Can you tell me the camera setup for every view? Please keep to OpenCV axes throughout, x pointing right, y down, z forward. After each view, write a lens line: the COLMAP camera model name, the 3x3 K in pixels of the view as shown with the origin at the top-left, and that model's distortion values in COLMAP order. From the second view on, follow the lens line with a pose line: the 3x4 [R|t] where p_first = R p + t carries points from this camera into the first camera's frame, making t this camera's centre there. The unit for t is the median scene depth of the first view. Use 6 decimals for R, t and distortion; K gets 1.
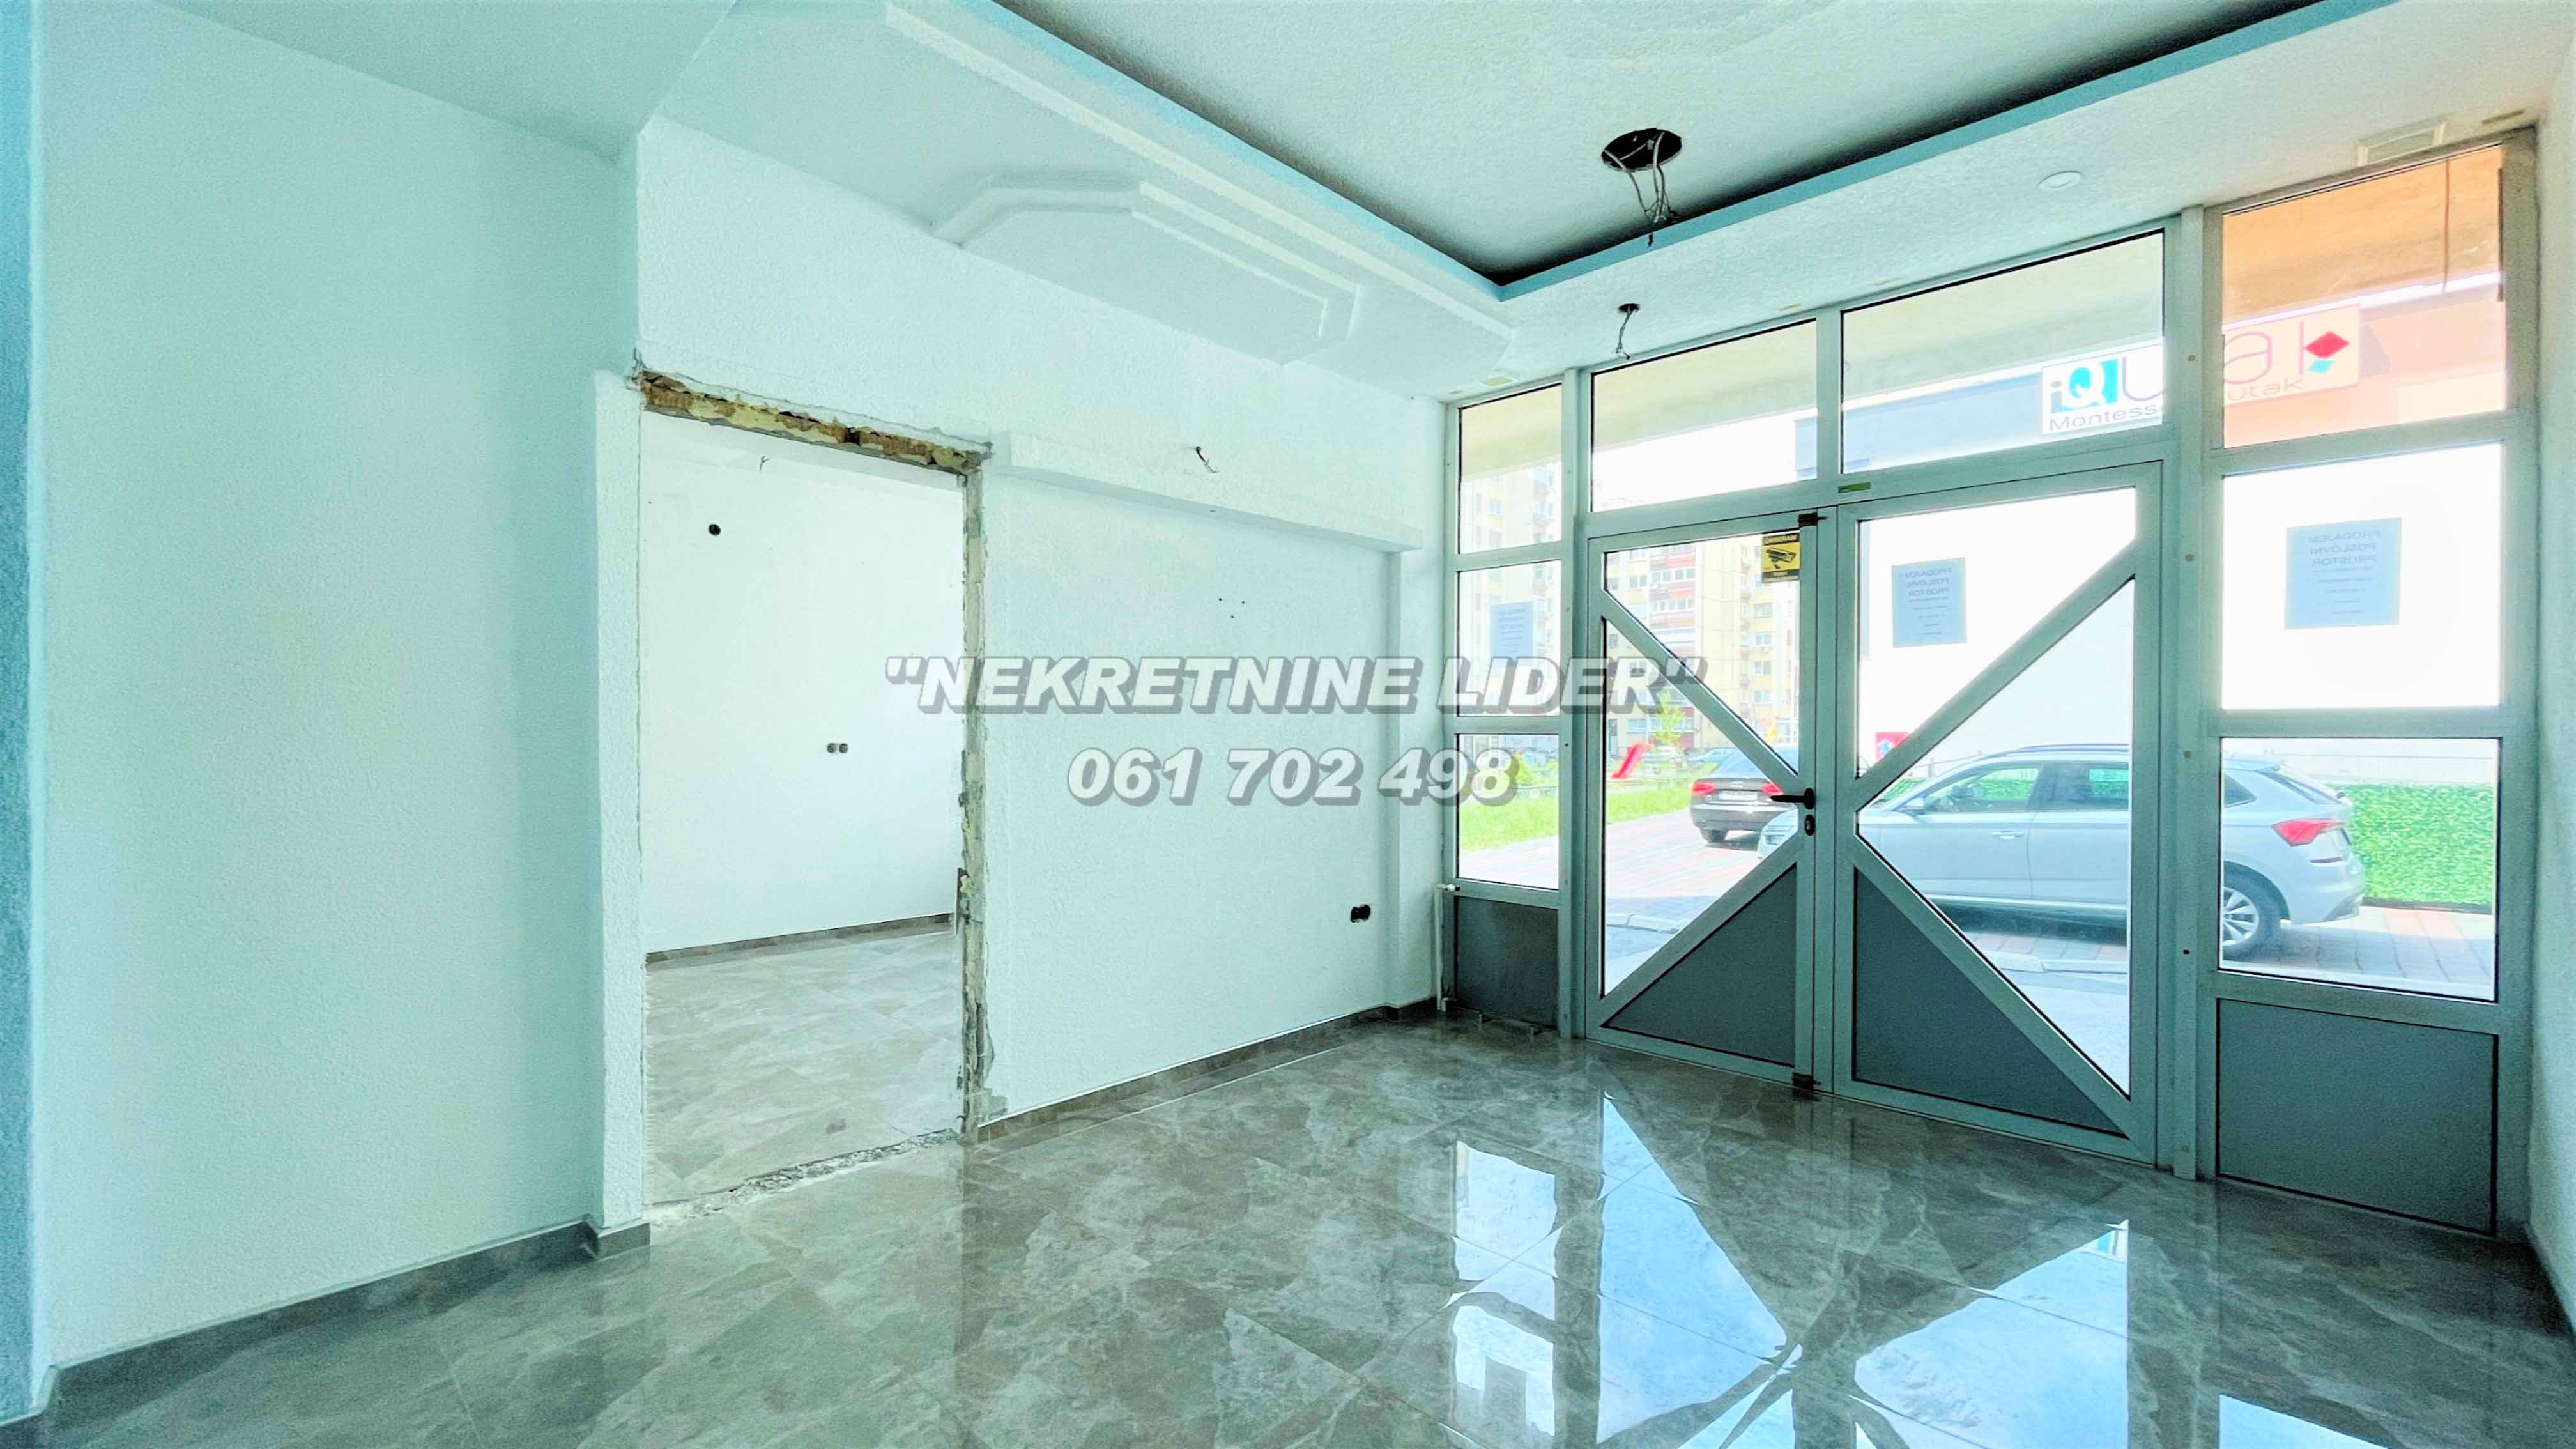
lens RADIAL K [[1035.1, 0, 1279.0], [0, 1035.1, 736.3], [0, 0, 1]] dist [-0.000158, -0.000331]
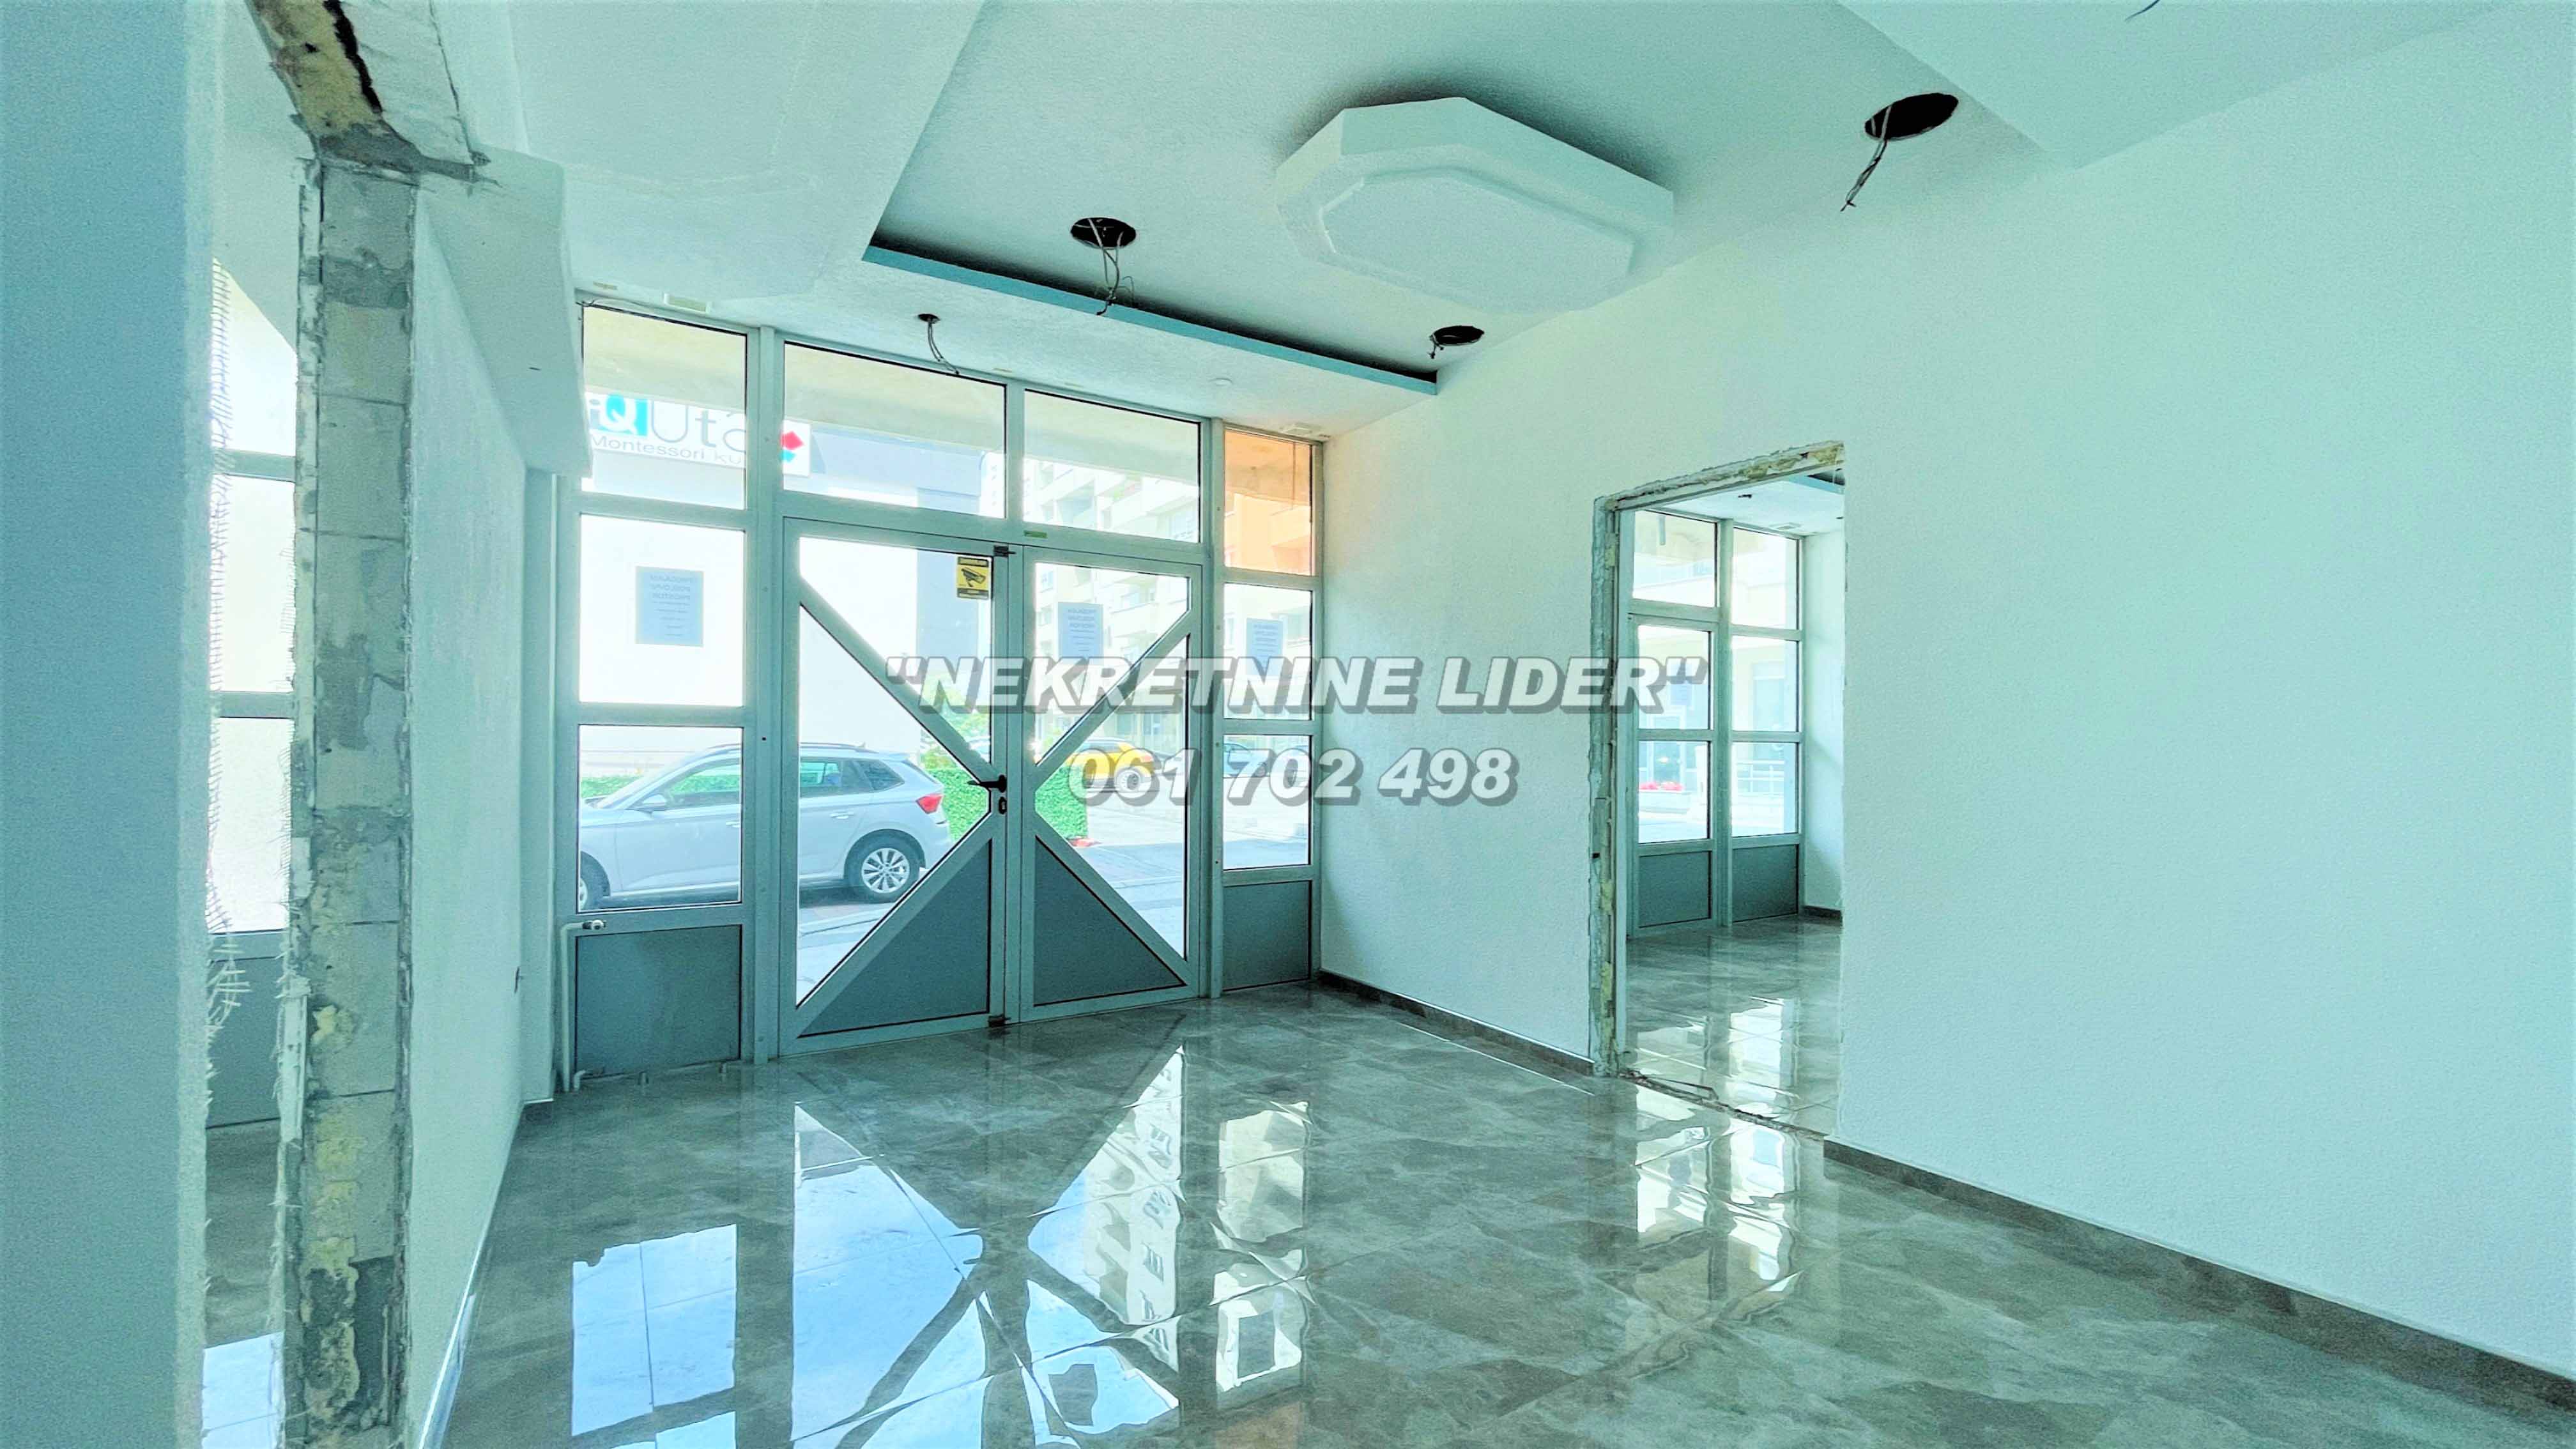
lens RADIAL K [[1035.1, 0, 1279.0], [0, 1035.1, 736.3], [0, 0, 1]] dist [-0.000158, -0.000331]
pose [[0.233469, 0.006093, 0.972345, -0.580604], [-0.004590, 0.999976, -0.005164, 0.009763], [-0.972354, -0.003258, 0.233491, 0.407527]]
